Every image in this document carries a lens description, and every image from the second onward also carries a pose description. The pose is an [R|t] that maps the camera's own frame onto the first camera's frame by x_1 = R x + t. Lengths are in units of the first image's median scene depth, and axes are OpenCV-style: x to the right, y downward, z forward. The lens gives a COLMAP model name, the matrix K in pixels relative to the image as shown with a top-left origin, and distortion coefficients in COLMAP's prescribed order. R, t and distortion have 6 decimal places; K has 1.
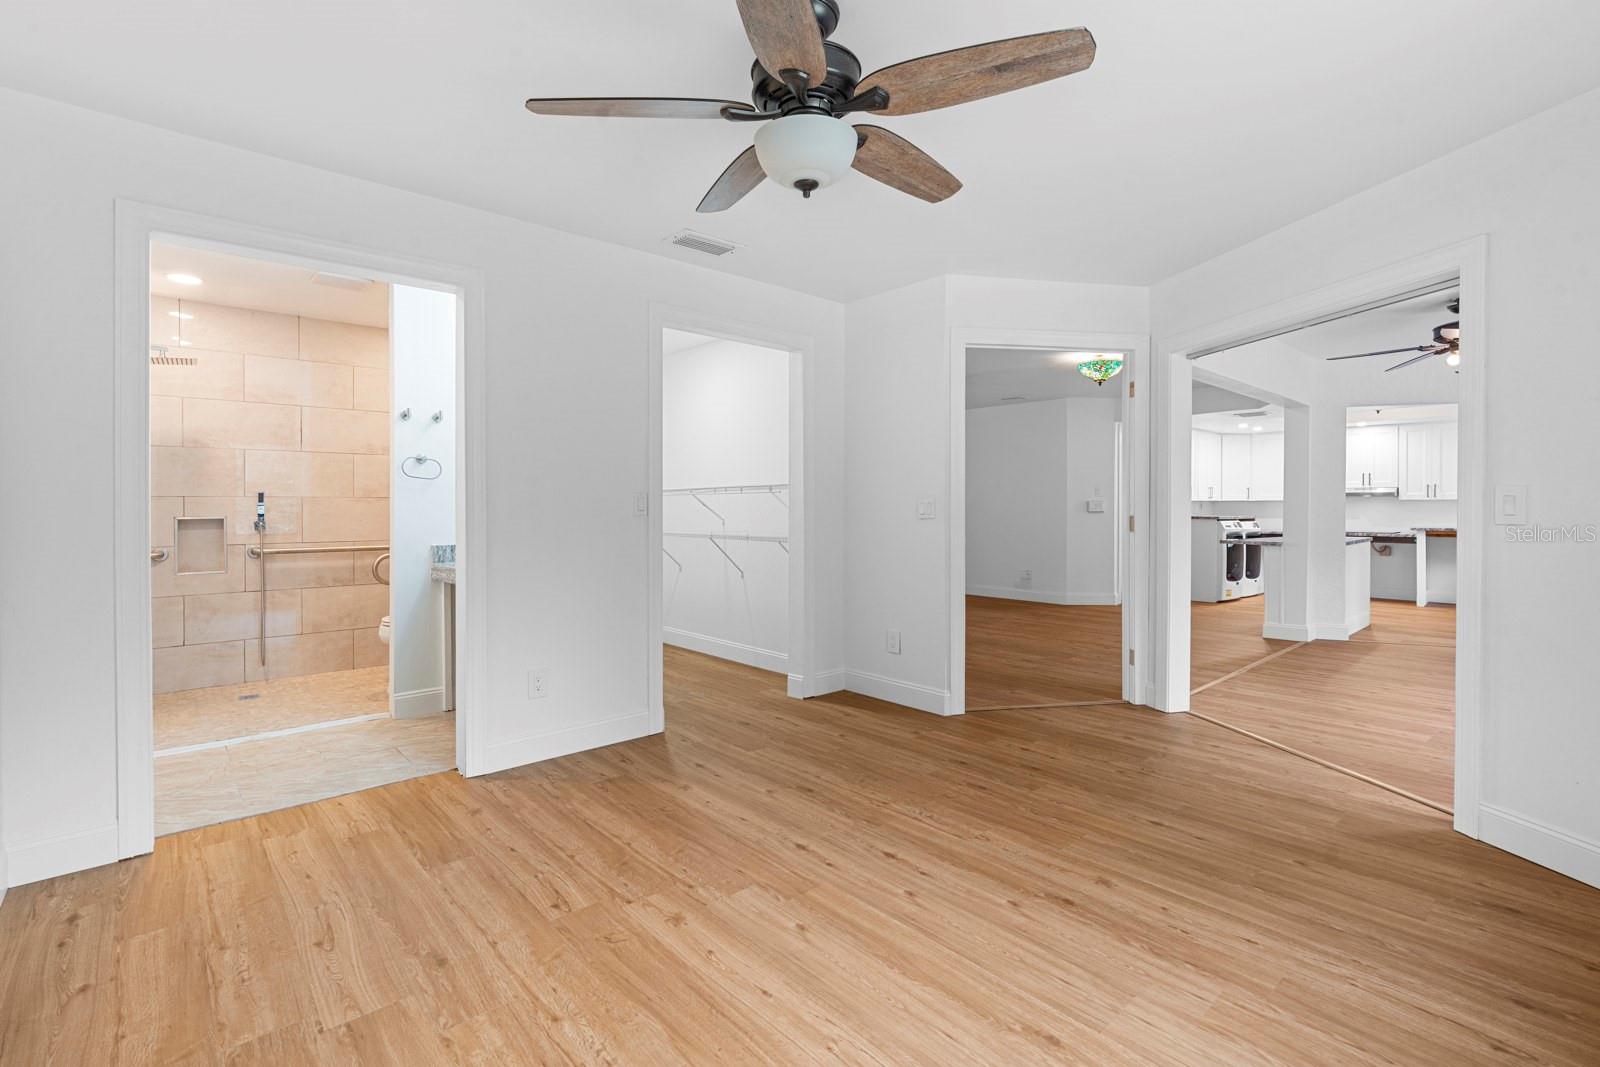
lens RADIAL K [[729.4, 0, 818.4], [0, 729.4, 489.2], [0, 0, 1]] dist [-0.009859, 0.003214]
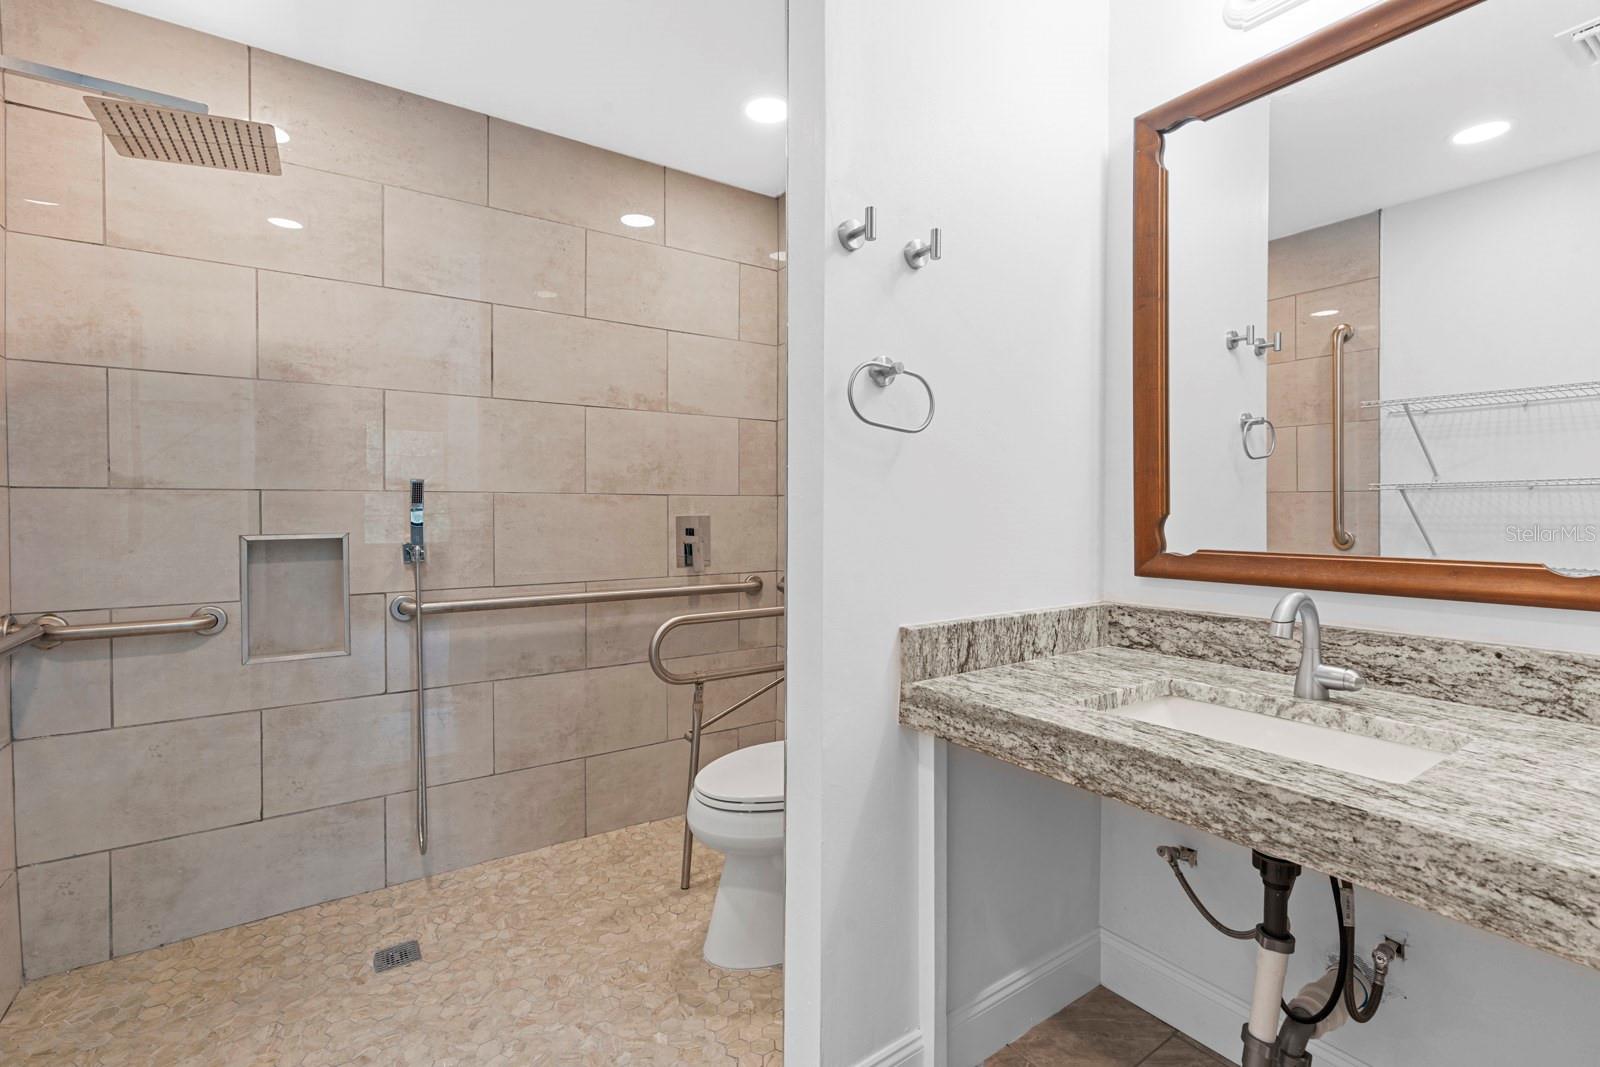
lens RADIAL K [[729.4, 0, 827.5], [0, 729.4, 507.9], [0, 0, 1]] dist [-0.009859, 0.003214]
pose [[0.994351, 0.004820, -0.106032, -0.454978], [-0.003522, 0.999917, 0.012424, 0.014504], [0.106083, -0.011980, 0.994285, 0.562243]]
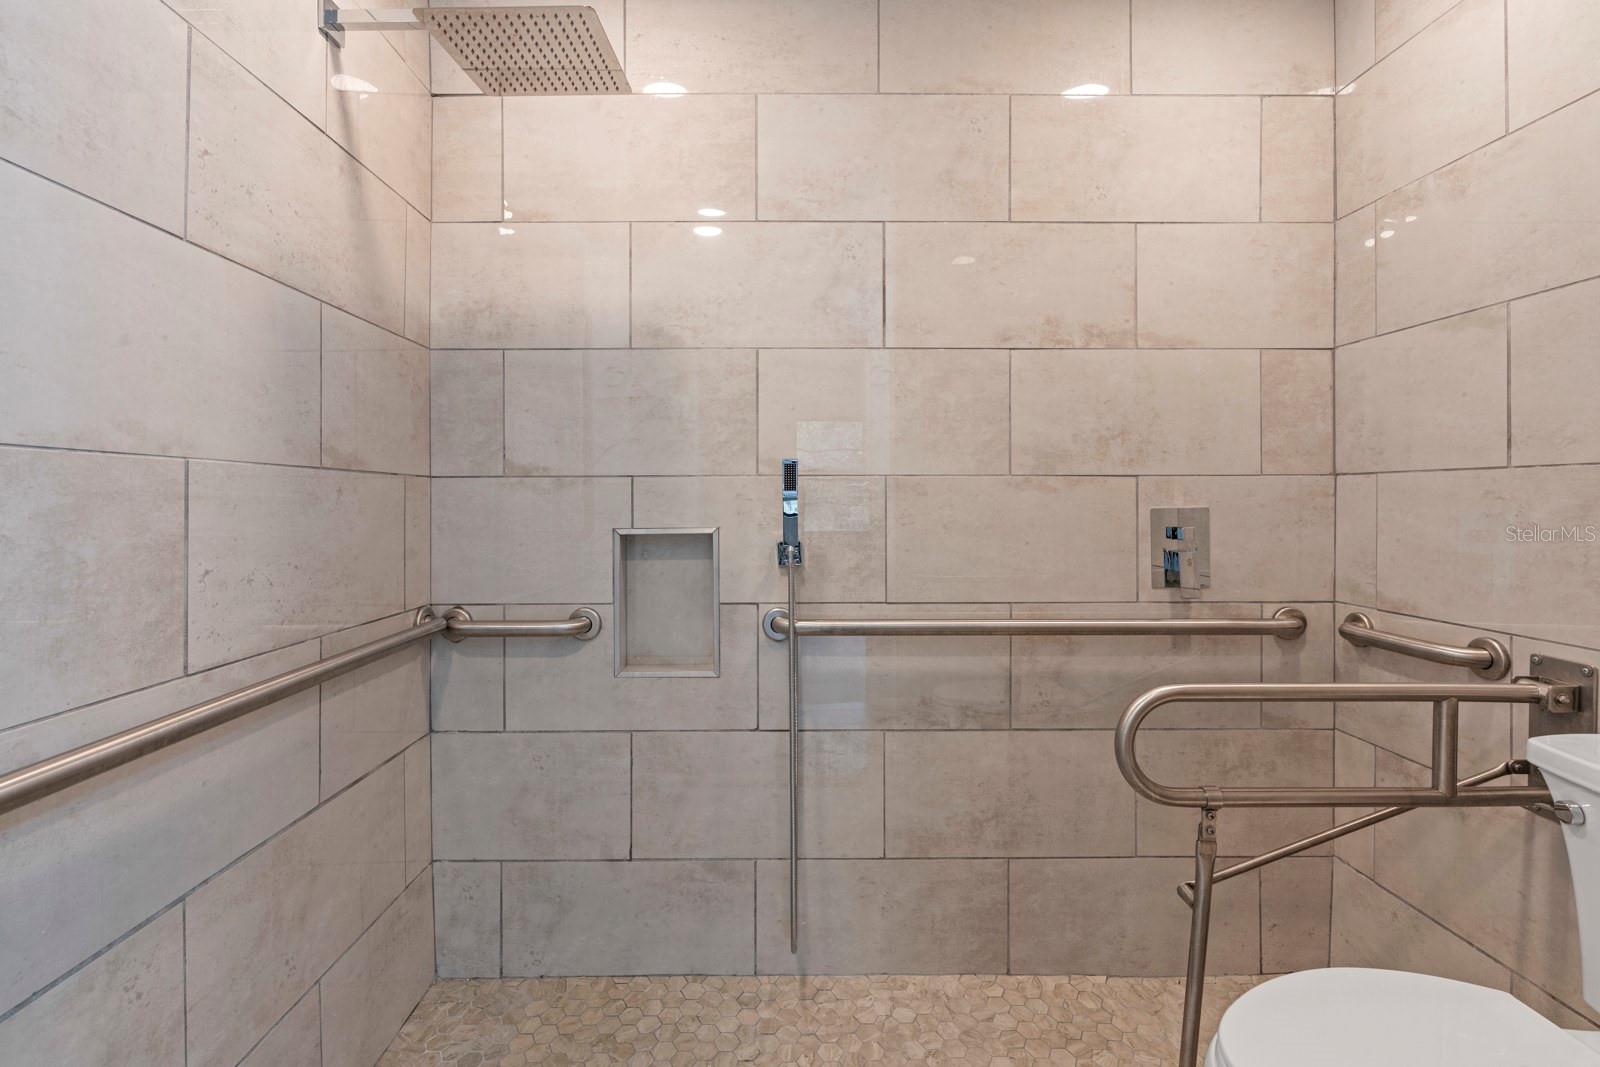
lens RADIAL K [[729.4, 0, 774.4], [0, 729.4, 506.2], [0, 0, 1]] dist [-0.009859, 0.003214]
pose [[0.730856, 0.009837, -0.682461, -0.526526], [0.007857, 0.999709, 0.022825, 0.017716], [0.682486, -0.022044, 0.730566, 0.730687]]
